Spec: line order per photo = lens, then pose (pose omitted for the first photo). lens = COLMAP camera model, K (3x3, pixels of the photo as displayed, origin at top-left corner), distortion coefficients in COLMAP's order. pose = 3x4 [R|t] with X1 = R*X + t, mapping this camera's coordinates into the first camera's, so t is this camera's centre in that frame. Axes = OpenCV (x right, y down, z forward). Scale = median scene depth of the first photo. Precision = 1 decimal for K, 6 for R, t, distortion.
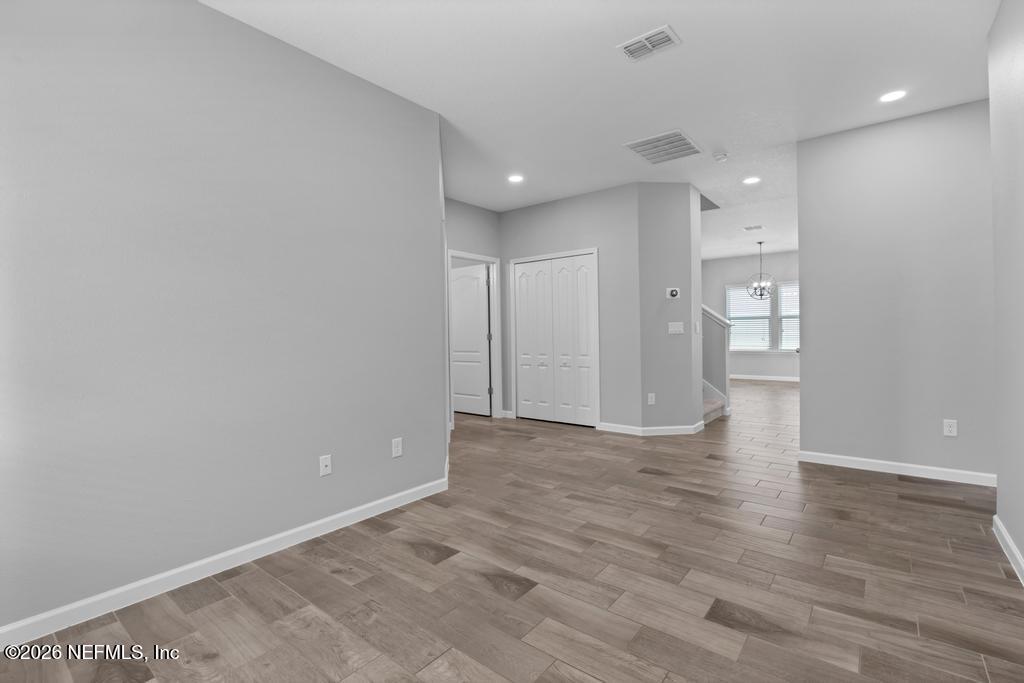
lens RADIAL K [[463.1, 0, 509.9], [0, 463.1, 339.0], [0, 0, 1]] dist [-0.003945, -0.000809]
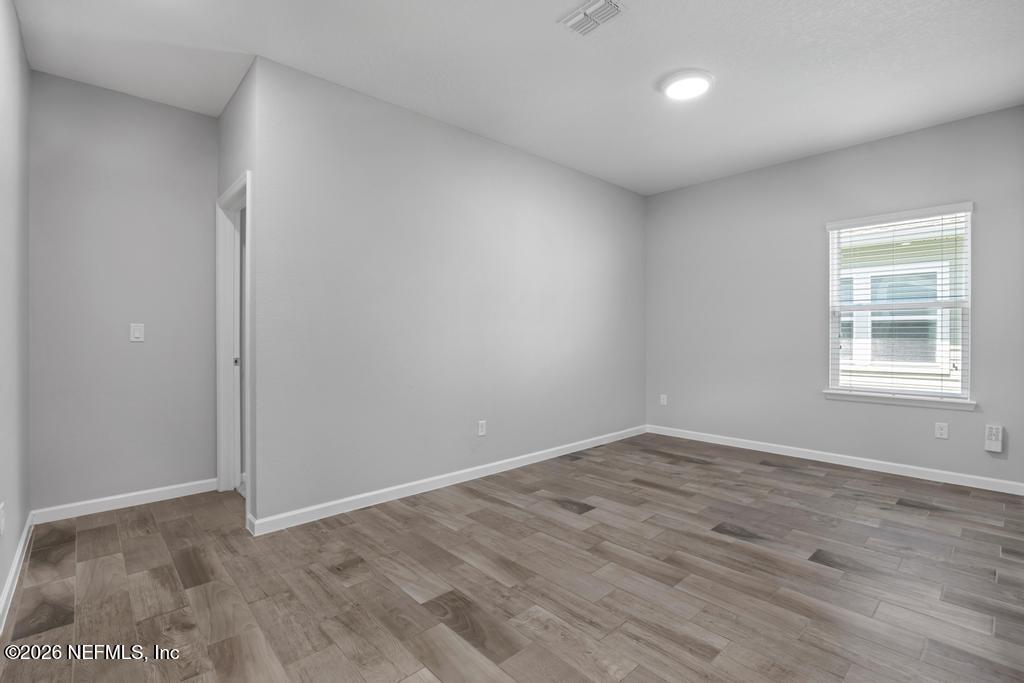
lens RADIAL K [[463.1, 0, 509.9], [0, 463.1, 339.0], [0, 0, 1]] dist [-0.003945, -0.000809]
pose [[-0.988446, 0.017817, 0.150526, 0.343361], [0.020879, 0.999605, 0.018789, -0.030955], [-0.150131, 0.021715, -0.988428, 1.970121]]
